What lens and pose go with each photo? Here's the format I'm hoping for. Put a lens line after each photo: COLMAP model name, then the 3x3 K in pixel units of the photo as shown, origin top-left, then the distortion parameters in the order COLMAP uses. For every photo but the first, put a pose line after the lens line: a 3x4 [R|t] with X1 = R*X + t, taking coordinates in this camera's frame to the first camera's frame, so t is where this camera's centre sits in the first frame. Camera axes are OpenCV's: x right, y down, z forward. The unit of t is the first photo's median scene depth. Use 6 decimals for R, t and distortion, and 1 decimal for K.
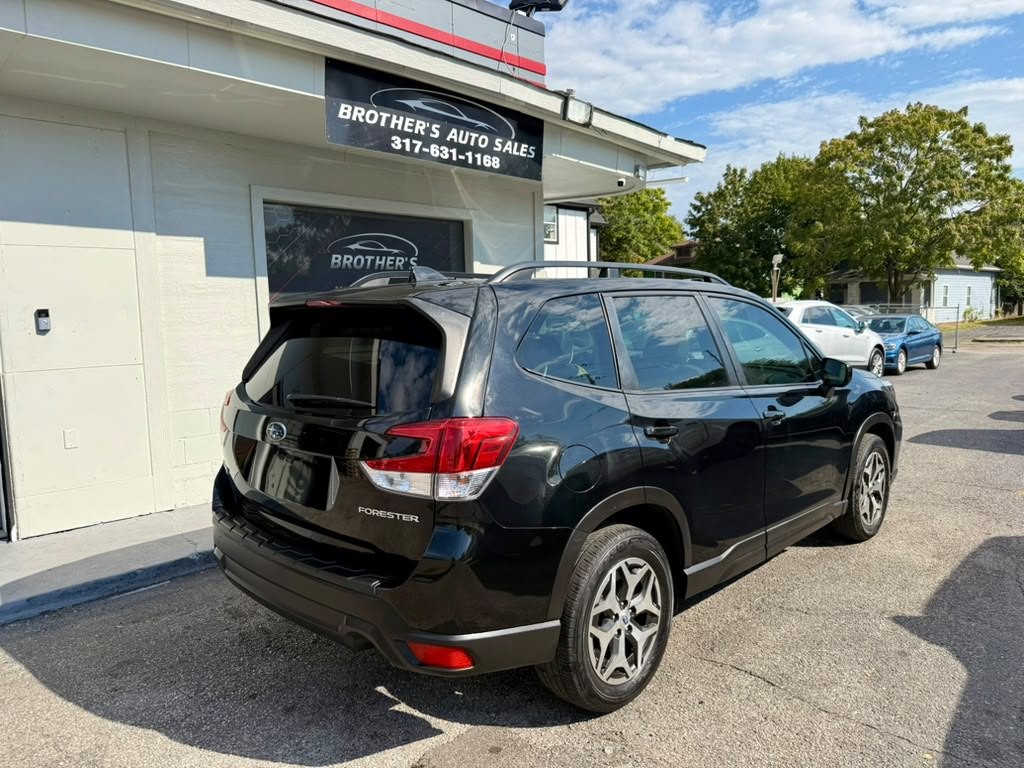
lens RADIAL K [[720.8, 0, 507.7], [0, 720.8, 385.4], [0, 0, 1]] dist [0.005588, -0.021245]
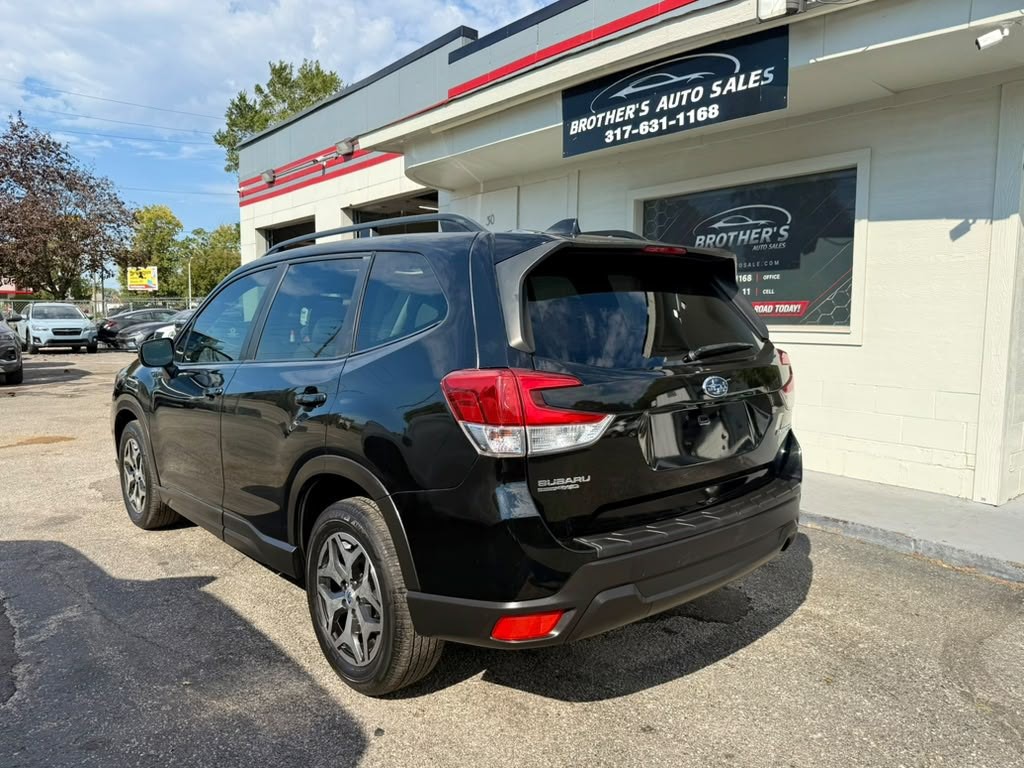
lens RADIAL K [[750.1, 0, 511.1], [0, 750.1, 383.9], [0, 0, 1]] dist [-0.002615, -0.009044]
pose [[-0.110221, 0.113786, -0.987372, 0.926467], [-0.099714, 0.987147, 0.124891, -0.083196], [0.988893, 0.112221, -0.097458, 0.905120]]
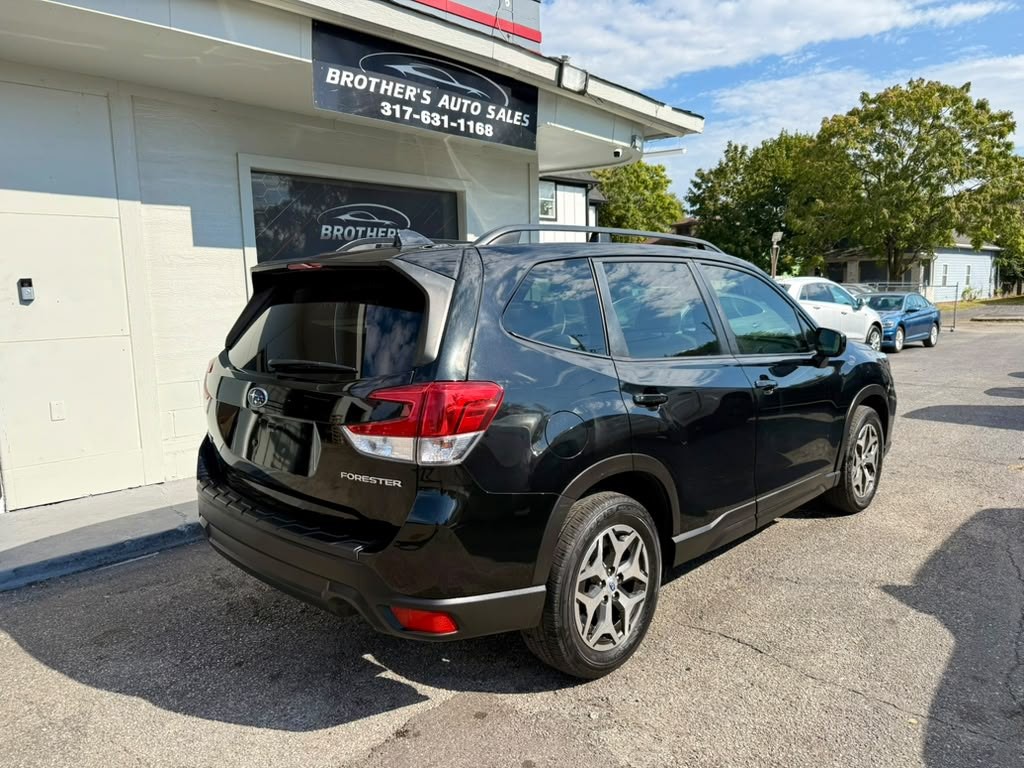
lens RADIAL K [[723.0, 0, 510.7], [0, 723.0, 390.0], [0, 0, 1]] dist [-0.004554, -0.010087]
pose [[0.999981, 0.000614, 0.006094, 0.007727], [-0.000824, 0.999408, 0.034396, 0.009259], [-0.006069, -0.034401, 0.999390, 0.007237]]
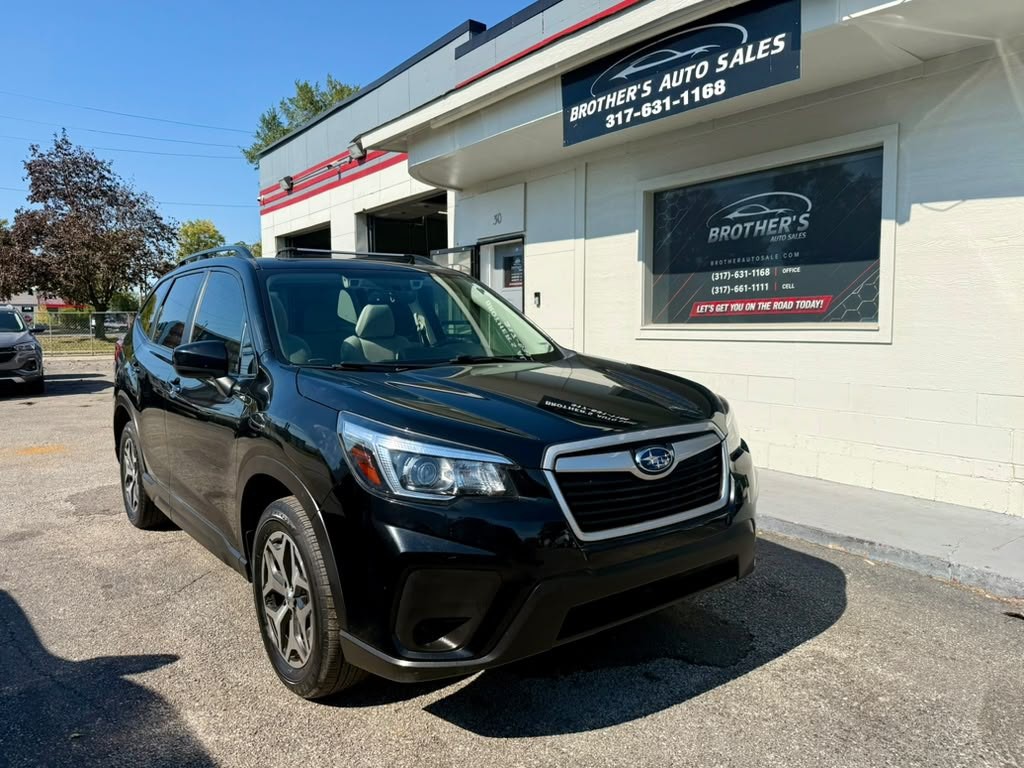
lens RADIAL K [[747.6, 0, 506.4], [0, 747.6, 382.2], [0, 0, 1]] dist [-0.005394, -0.004284]
pose [[-0.164212, 0.102244, -0.981112, 0.844638], [-0.085739, 0.989370, 0.117455, -0.075576], [0.982692, 0.103407, -0.153700, 0.950123]]
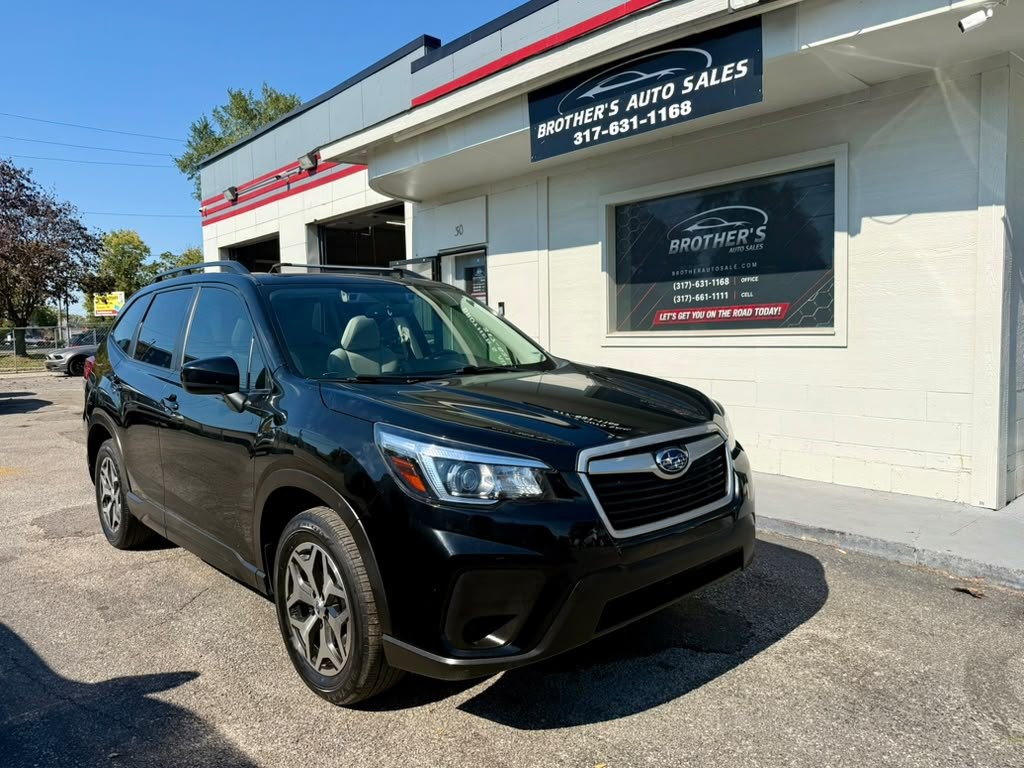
lens RADIAL K [[745.4, 0, 512.3], [0, 745.4, 378.2], [0, 0, 1]] dist [0.005291, -0.016786]
pose [[-0.072034, 0.088812, -0.993440, 0.872302], [-0.073644, 0.992835, 0.094098, -0.074706], [0.994680, 0.079939, -0.064977, 0.902691]]
